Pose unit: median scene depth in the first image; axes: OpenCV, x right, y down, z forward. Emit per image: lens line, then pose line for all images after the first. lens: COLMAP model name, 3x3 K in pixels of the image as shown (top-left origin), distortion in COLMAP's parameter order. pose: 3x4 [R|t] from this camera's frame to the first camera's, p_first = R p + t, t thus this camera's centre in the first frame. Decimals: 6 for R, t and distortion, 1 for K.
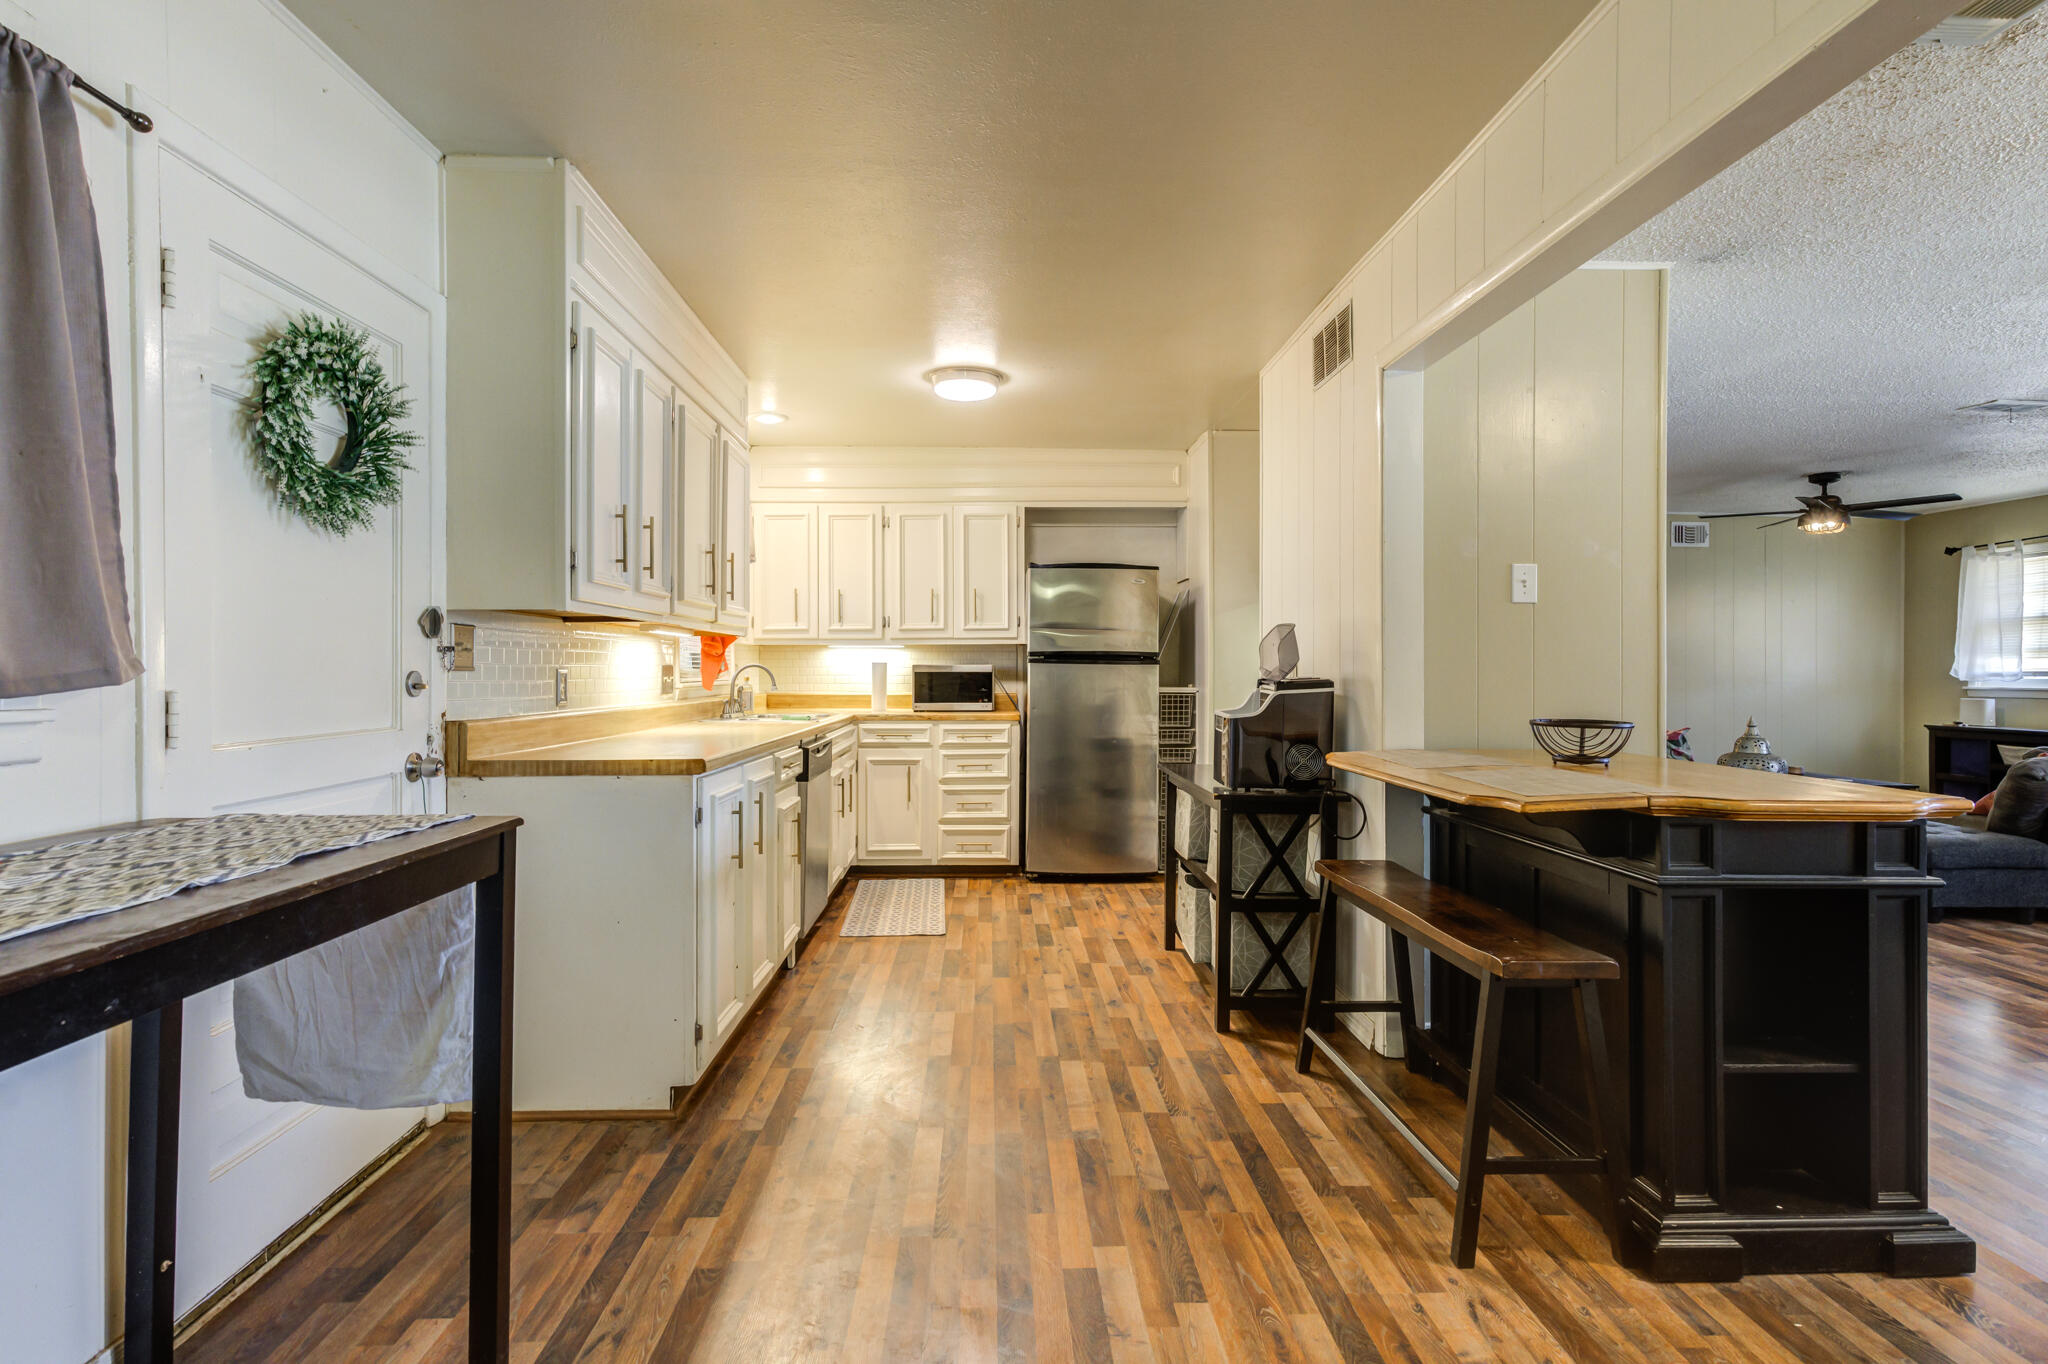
lens RADIAL K [[1036.9, 0, 1020.2], [0, 1036.9, 661.2], [0, 0, 1]] dist [0.007456, 0.001973]
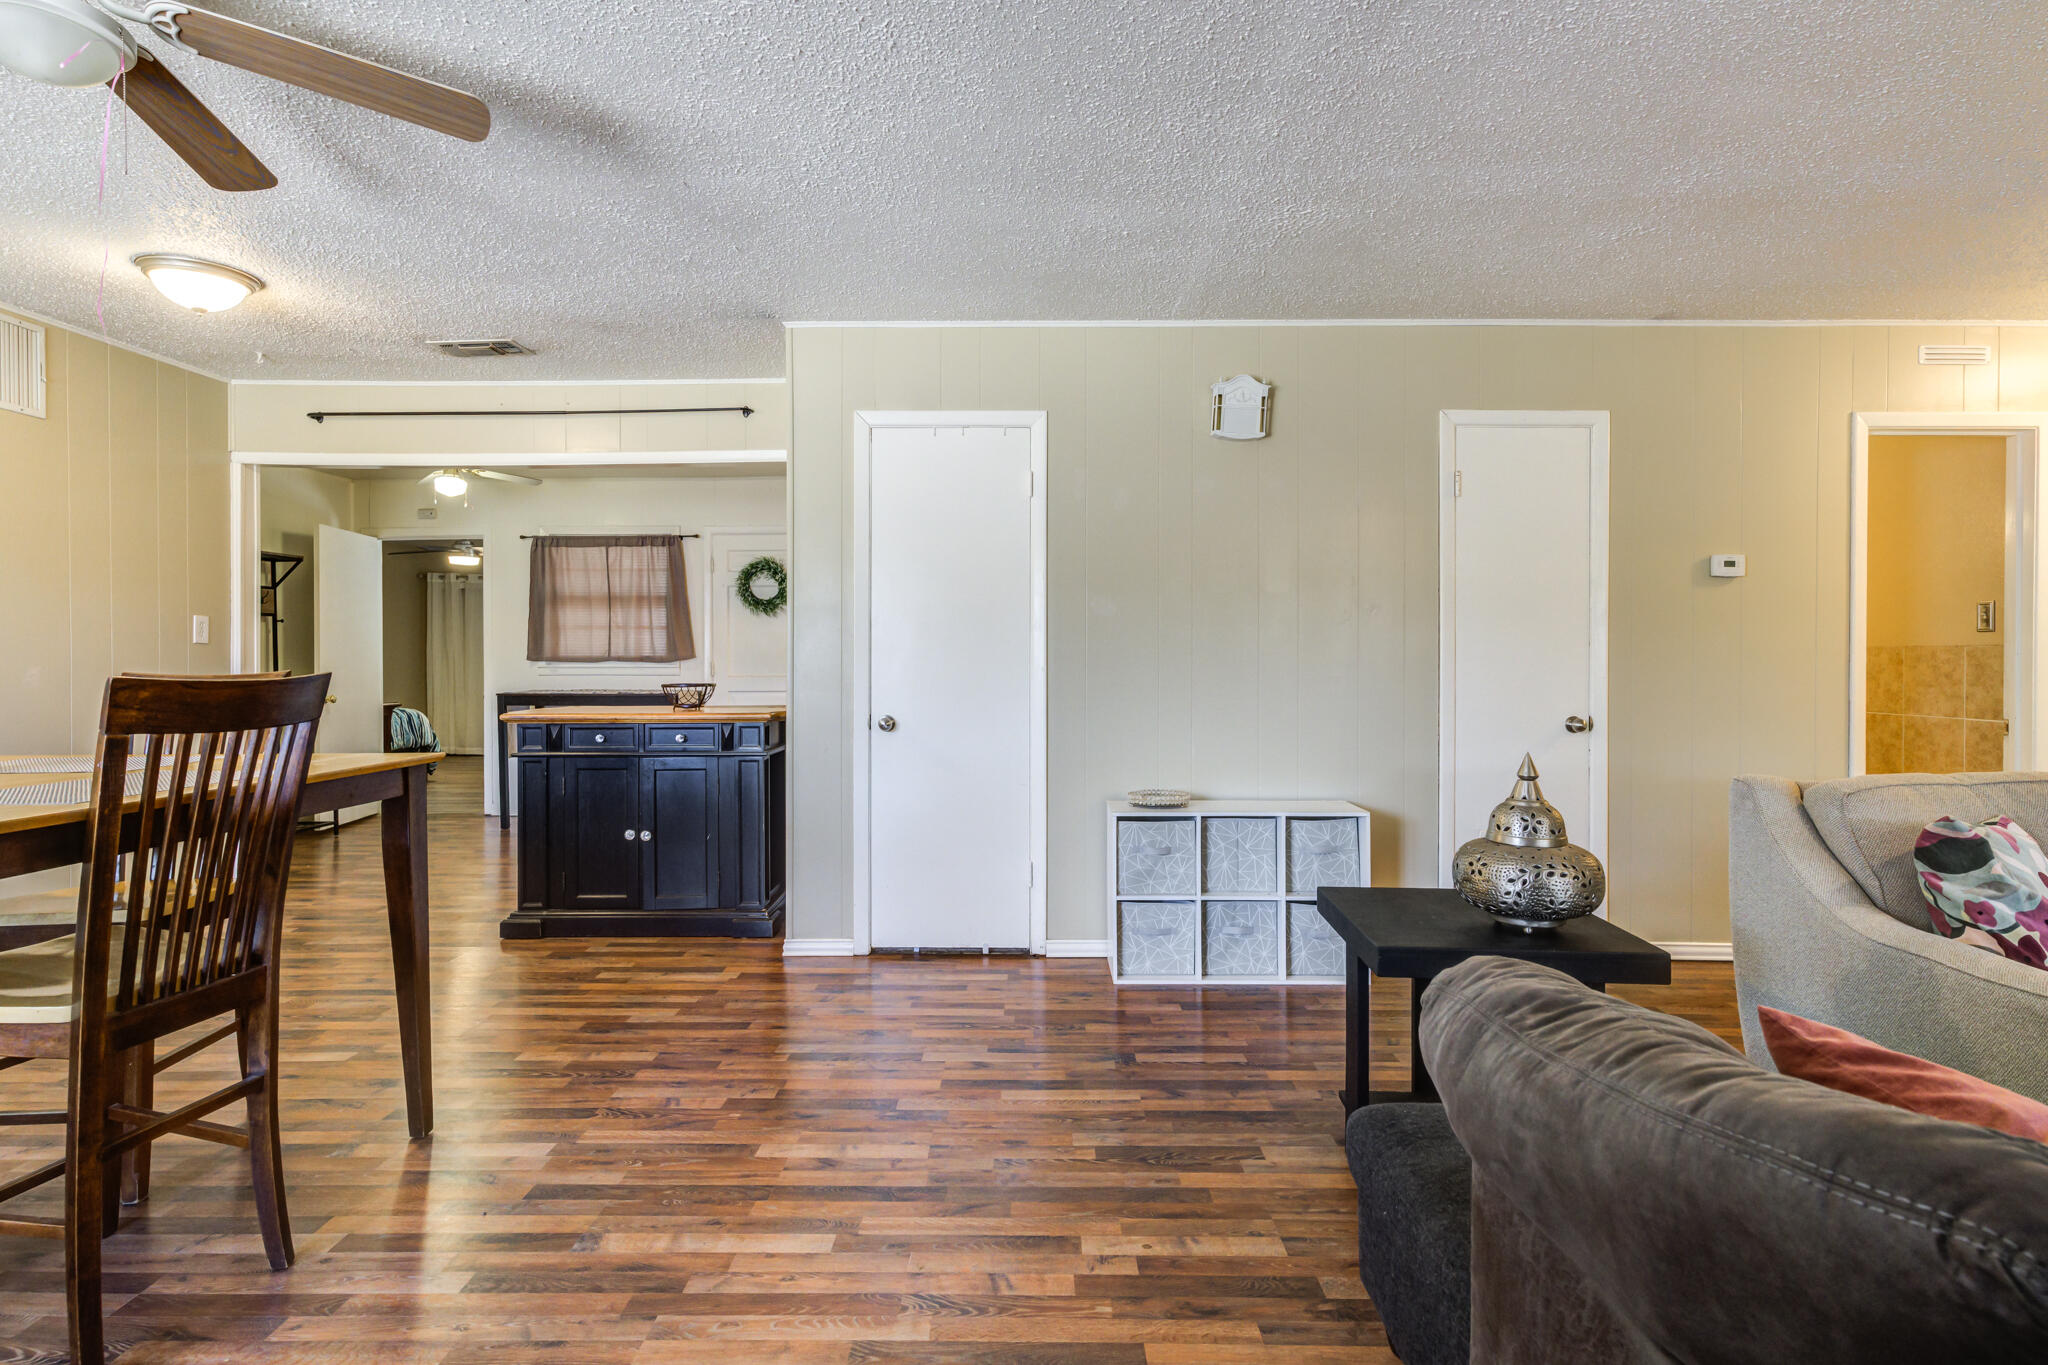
lens RADIAL K [[1061.2, 0, 1012.7], [0, 1061.2, 663.9], [0, 0, 1]] dist [-0.004099, 0.019489]
pose [[-0.051191, 0.001051, -0.998688, 1.335965], [-0.000403, 0.999999, 0.001073, 0.014070], [0.998689, 0.000457, -0.051190, 0.957348]]
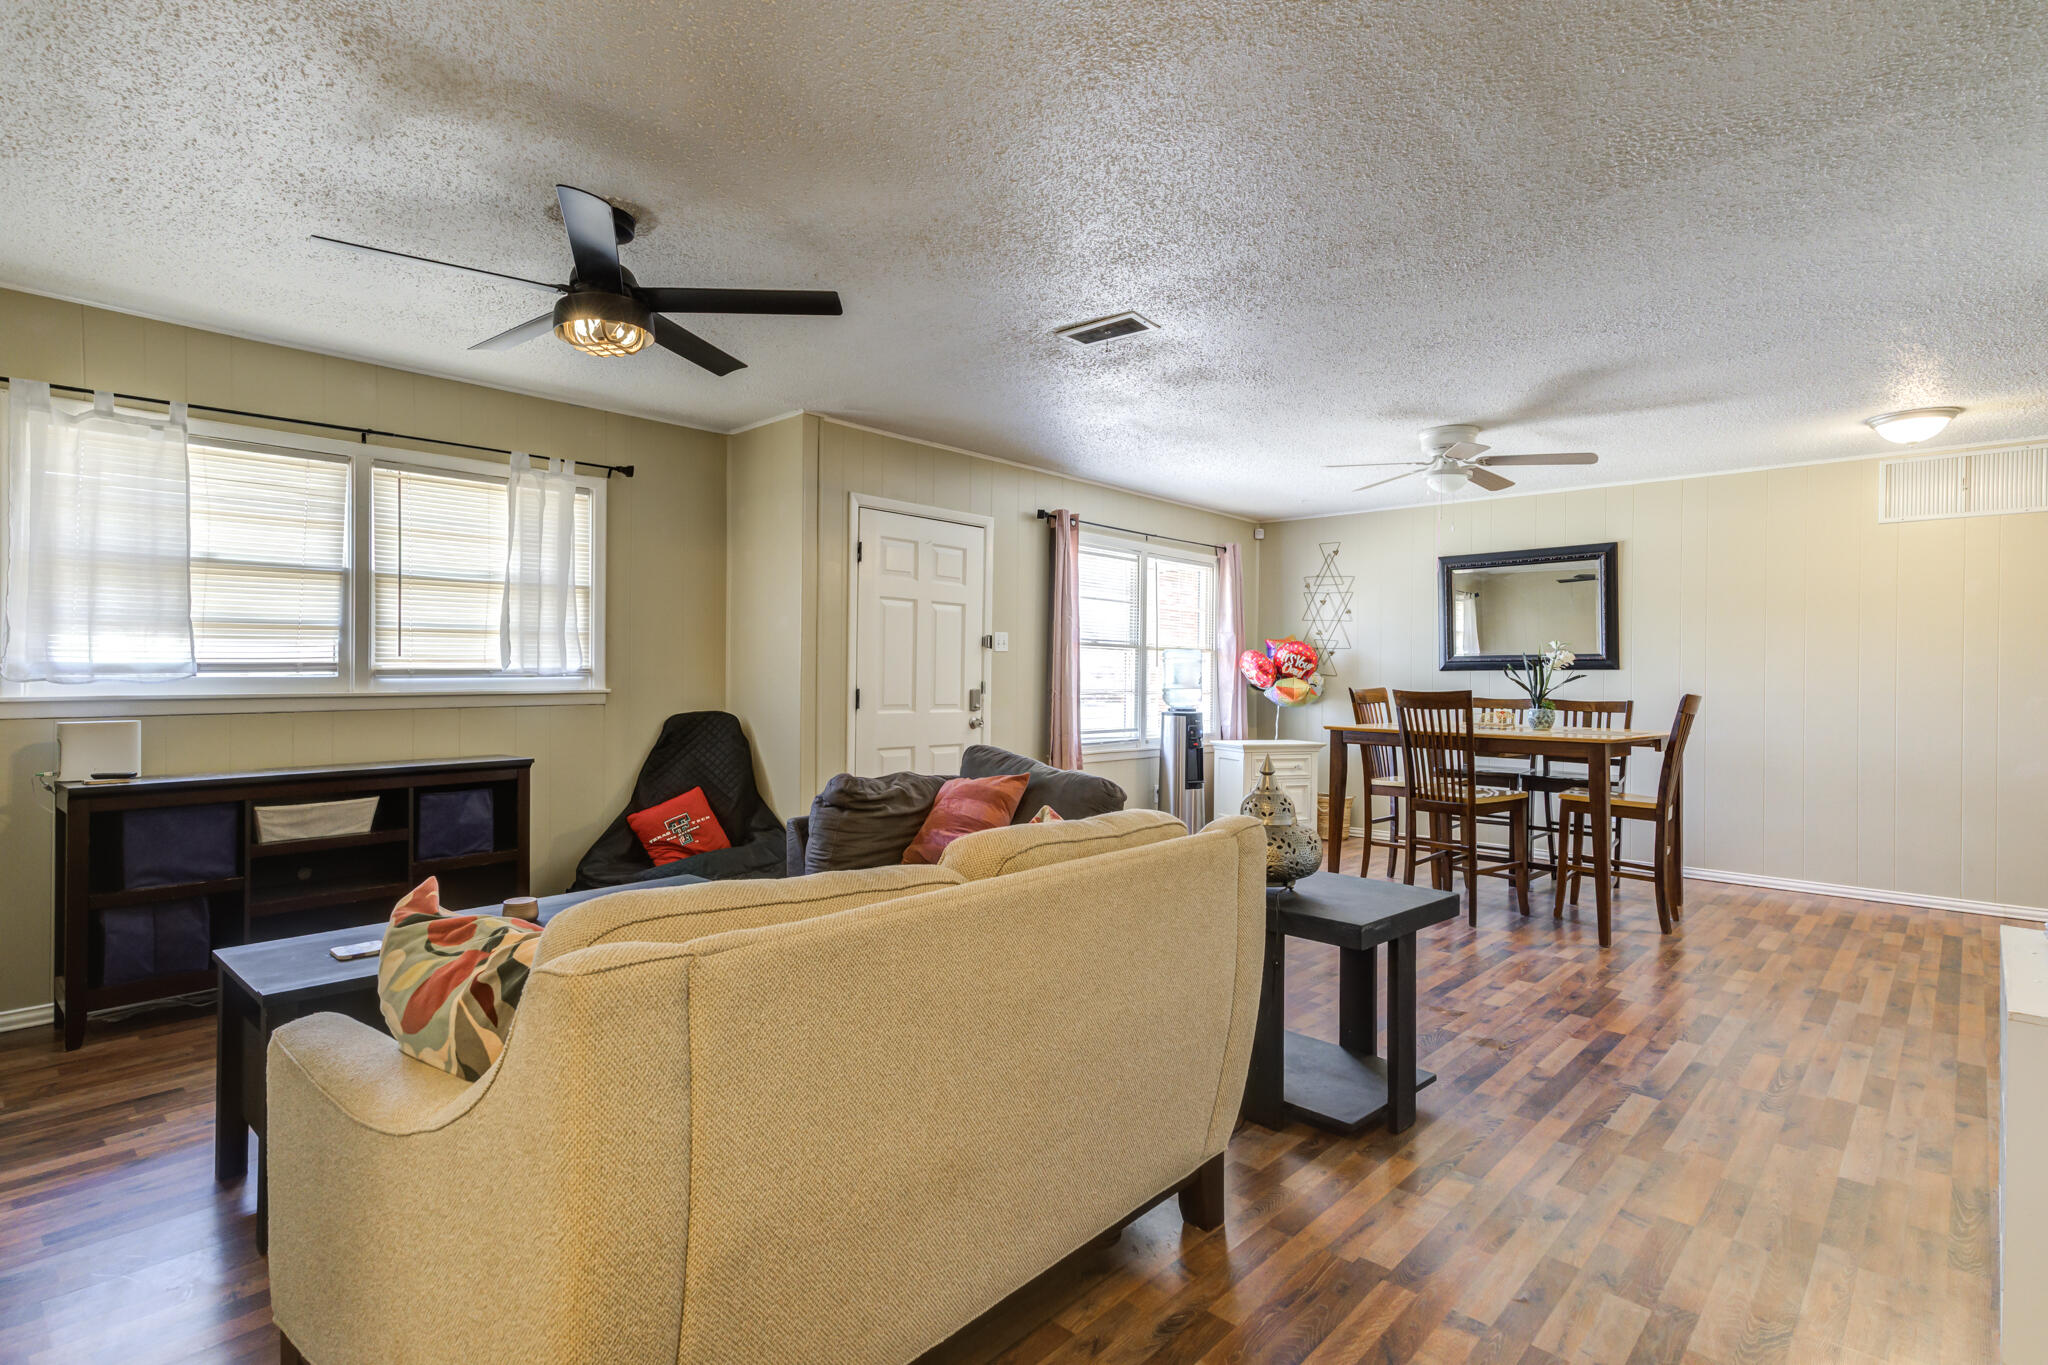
lens RADIAL K [[1039.2, 0, 1029.9], [0, 1039.2, 668.8], [0, 0, 1]] dist [0.037685, 0.000803]
pose [[-0.720666, -0.013476, 0.693151, 0.476070], [-0.018944, 0.999821, -0.000257, 0.007521], [-0.693023, -0.013316, -0.720792, 1.732631]]
